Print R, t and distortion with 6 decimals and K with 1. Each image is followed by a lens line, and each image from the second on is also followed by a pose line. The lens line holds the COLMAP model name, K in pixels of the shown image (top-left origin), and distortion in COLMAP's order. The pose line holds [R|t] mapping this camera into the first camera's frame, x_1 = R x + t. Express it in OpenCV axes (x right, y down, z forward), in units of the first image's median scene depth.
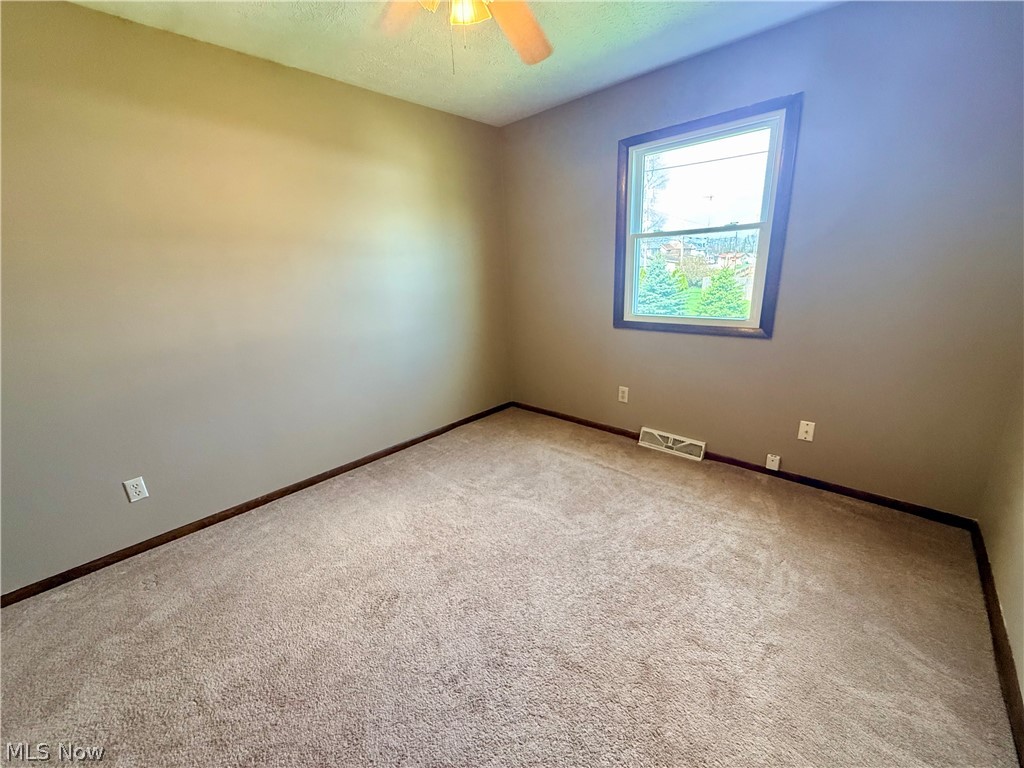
lens RADIAL K [[408.5, 0, 512.0], [0, 408.5, 384.0], [0, 0, 1]] dist [0.001670, -0.000206]
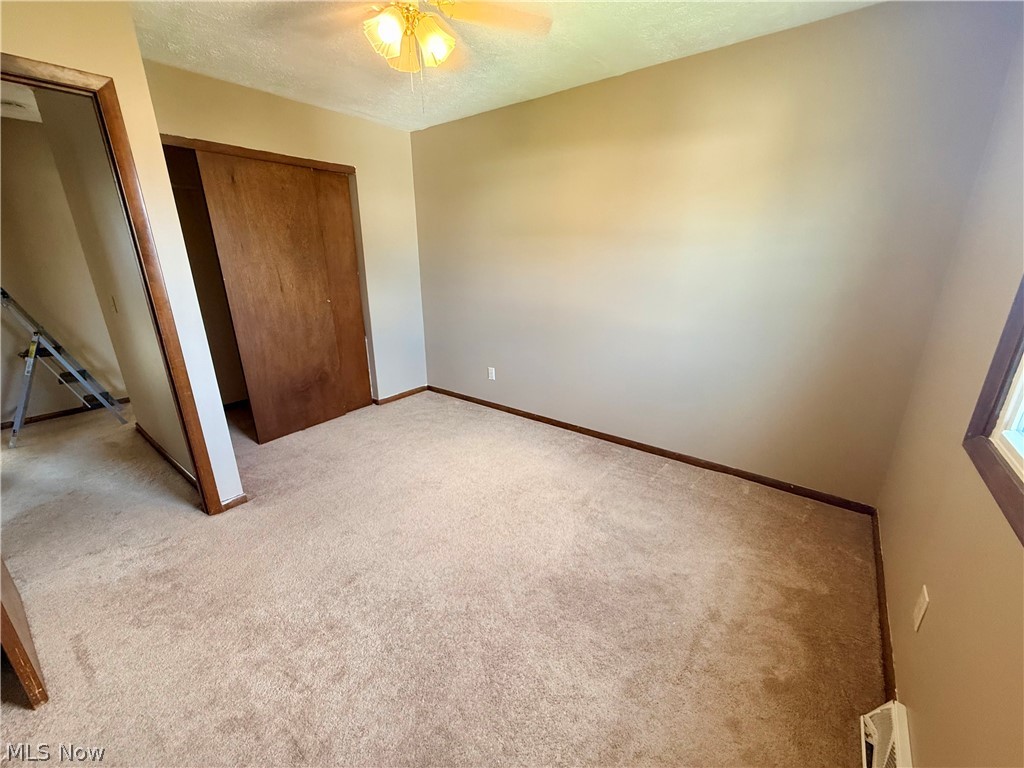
lens RADIAL K [[408.5, 0, 512.0], [0, 408.5, 384.0], [0, 0, 1]] dist [0.001670, -0.000206]
pose [[0.095497, 0.342300, -0.934725, 0.623879], [-0.275154, 0.911508, 0.305686, -0.217825], [0.956646, 0.228001, 0.181231, 0.576928]]
